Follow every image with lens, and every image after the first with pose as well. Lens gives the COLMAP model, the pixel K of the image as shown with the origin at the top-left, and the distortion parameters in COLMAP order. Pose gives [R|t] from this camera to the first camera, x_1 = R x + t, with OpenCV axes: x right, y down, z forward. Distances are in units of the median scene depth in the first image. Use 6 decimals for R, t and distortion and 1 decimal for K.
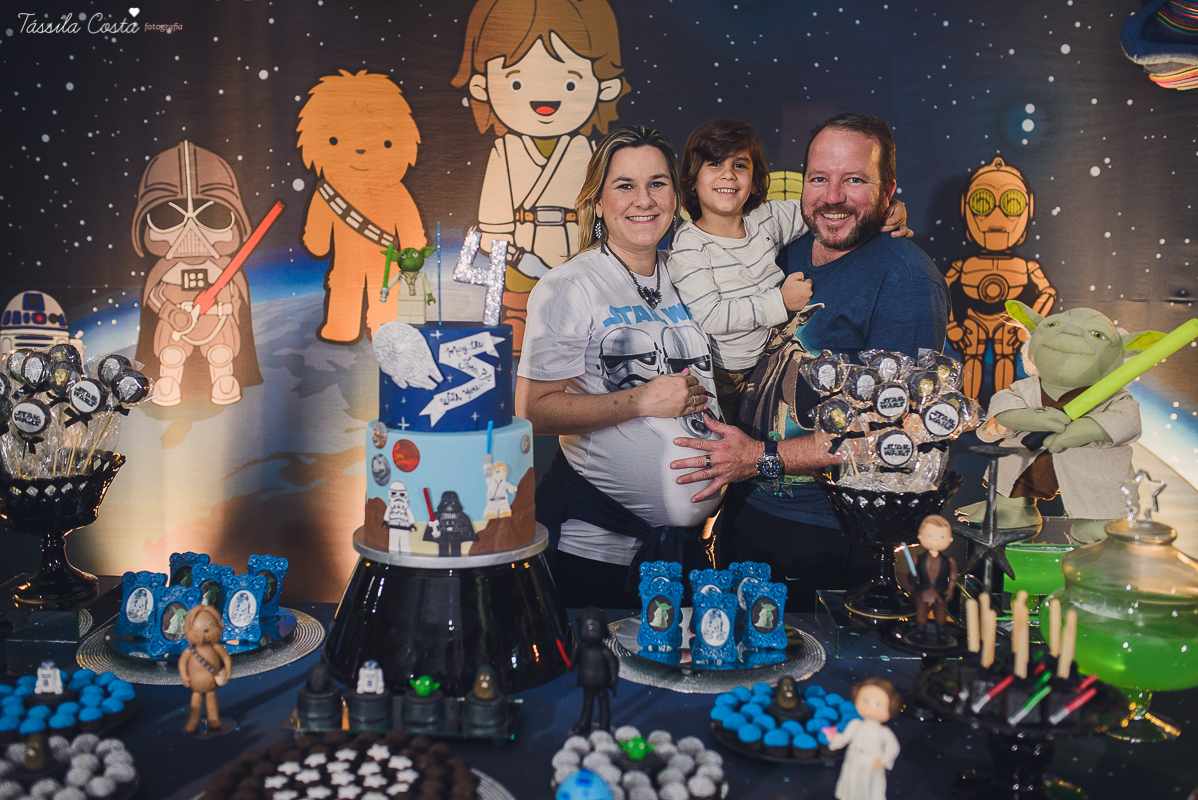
lens RADIAL K [[1148.3, 0, 599.0], [0, 1148.3, 400.0], [0, 0, 1]] dist [-0.066923, 0.099952]
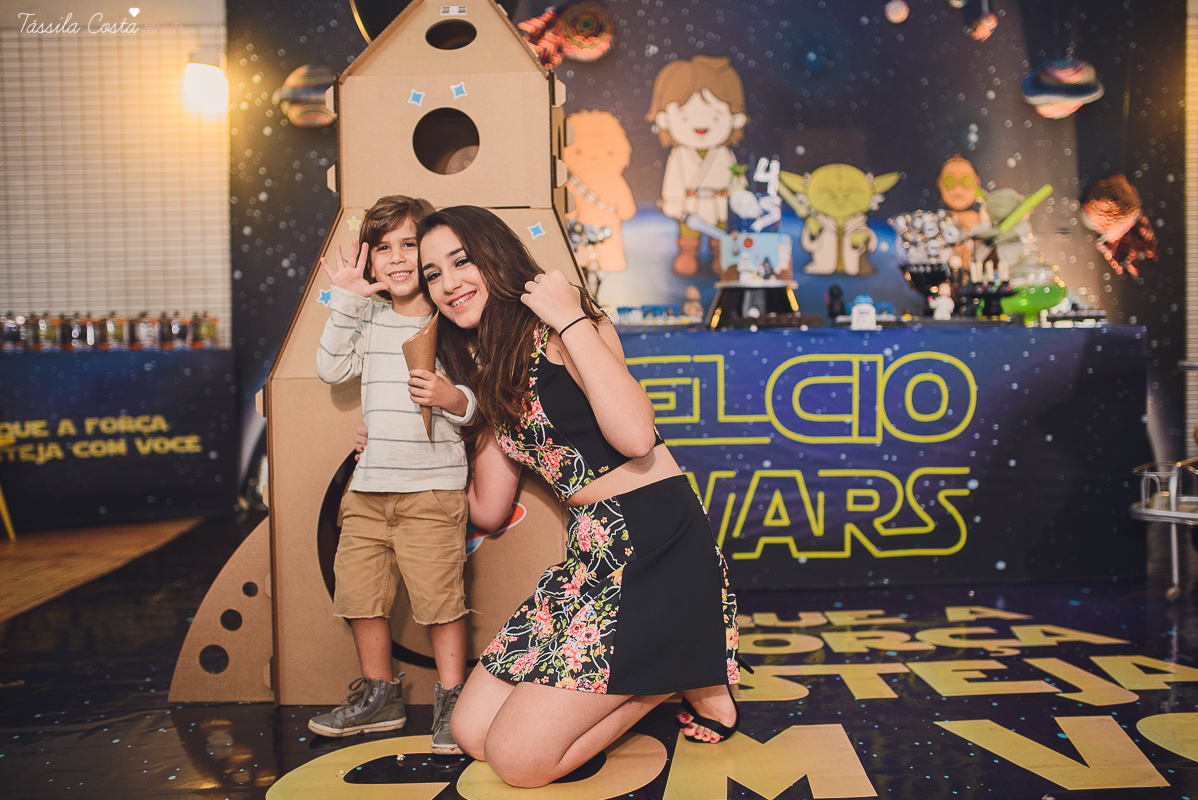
lens RADIAL K [[1218.3, 0, 599.0], [0, 1218.3, 400.0], [0, 0, 1]] dist [-0.077568, 0.131786]
pose [[0.997558, -0.029238, 0.063434, -0.353630], [0.034158, 0.996374, -0.077920, 0.308899], [-0.060926, 0.079897, 0.994939, -0.846466]]
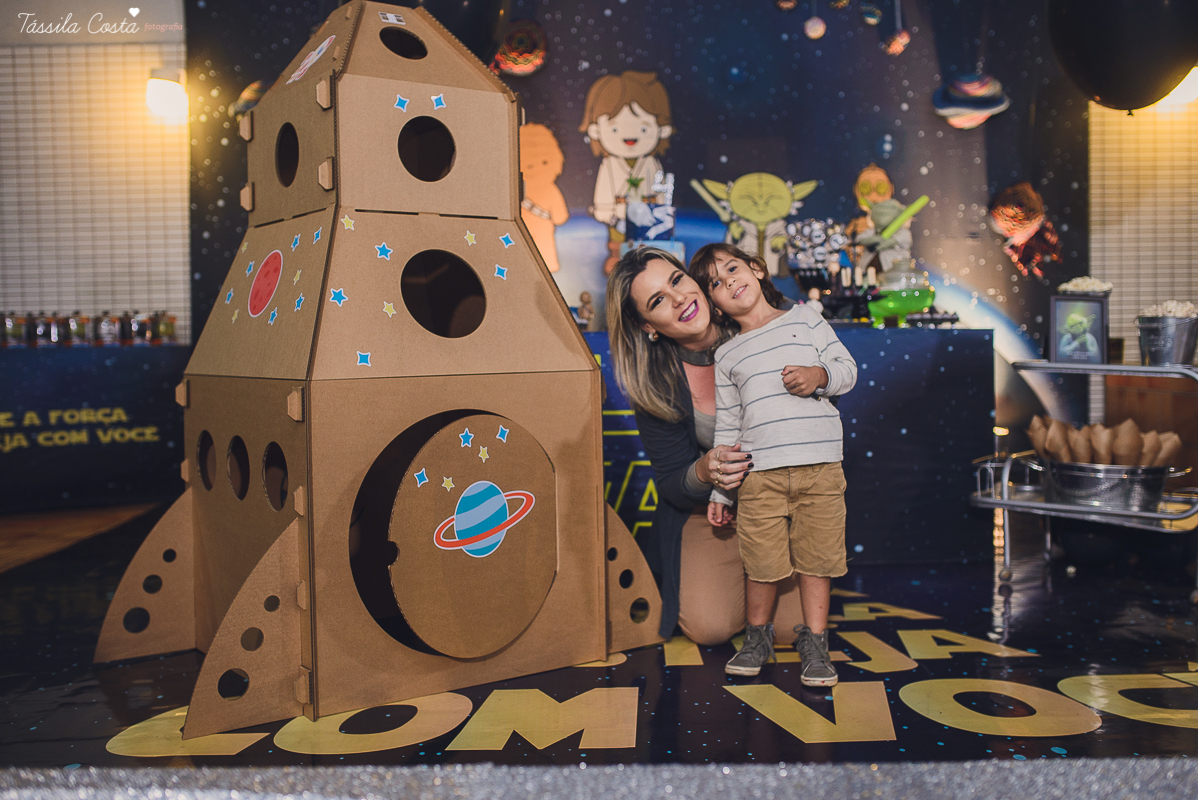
lens RADIAL K [[1178.7, 0, 599.0], [0, 1178.7, 400.0], [0, 0, 1]] dist [-0.071159, 0.106958]
pose [[0.998199, -0.027733, 0.053199, -0.224958], [0.031433, 0.997049, -0.070035, 0.312908], [-0.051100, 0.071581, 0.996125, -0.921655]]
